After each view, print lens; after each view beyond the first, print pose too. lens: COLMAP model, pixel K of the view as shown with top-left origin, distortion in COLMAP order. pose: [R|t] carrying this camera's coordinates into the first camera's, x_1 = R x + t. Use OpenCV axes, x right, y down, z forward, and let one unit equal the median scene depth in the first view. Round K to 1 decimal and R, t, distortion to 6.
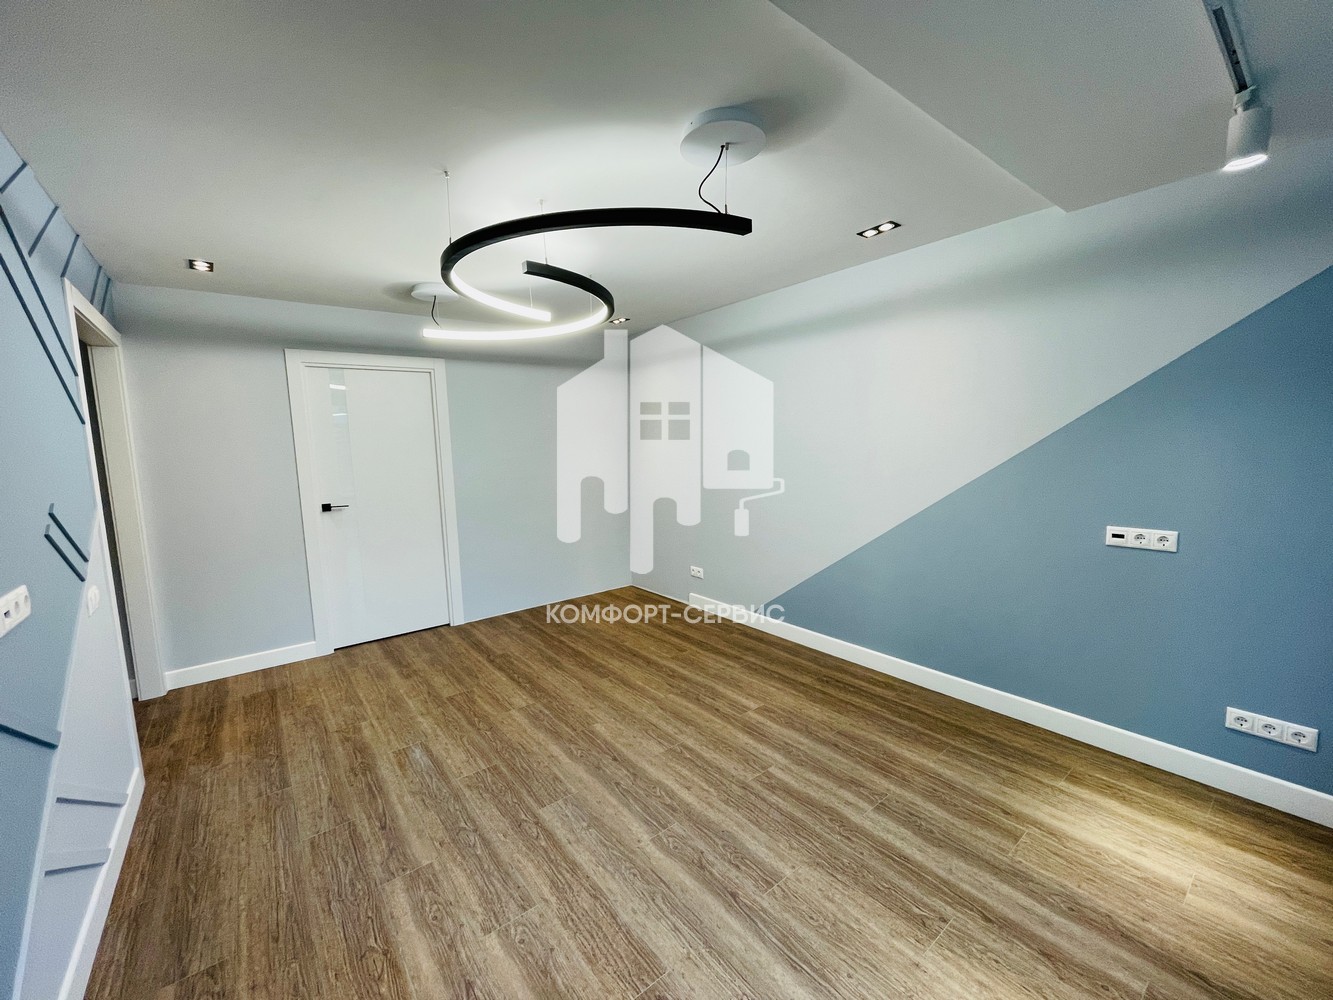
lens RADIAL K [[536.6, 0, 660.9], [0, 536.6, 496.9], [0, 0, 1]] dist [-0.005848, 0.000554]
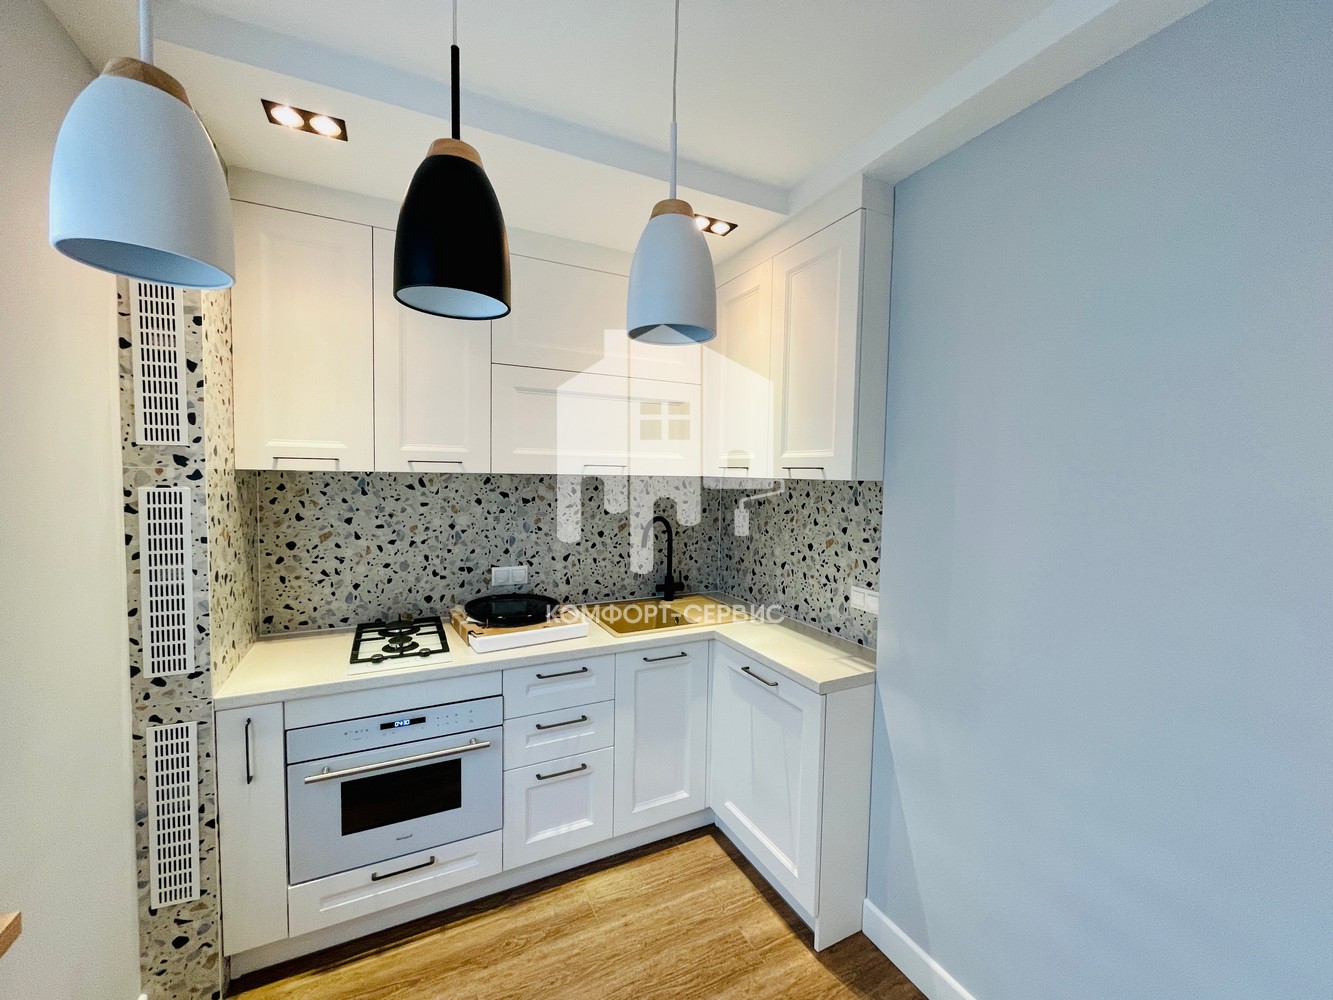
lens RADIAL K [[536.6, 0, 664.3], [0, 536.6, 500.5], [0, 0, 1]] dist [-0.005848, 0.000554]
pose [[0.186190, 0.037465, 0.981799, -0.388939], [0.108059, 0.992430, -0.058364, 0.019519], [-0.976553, 0.116959, 0.180732, 0.339475]]
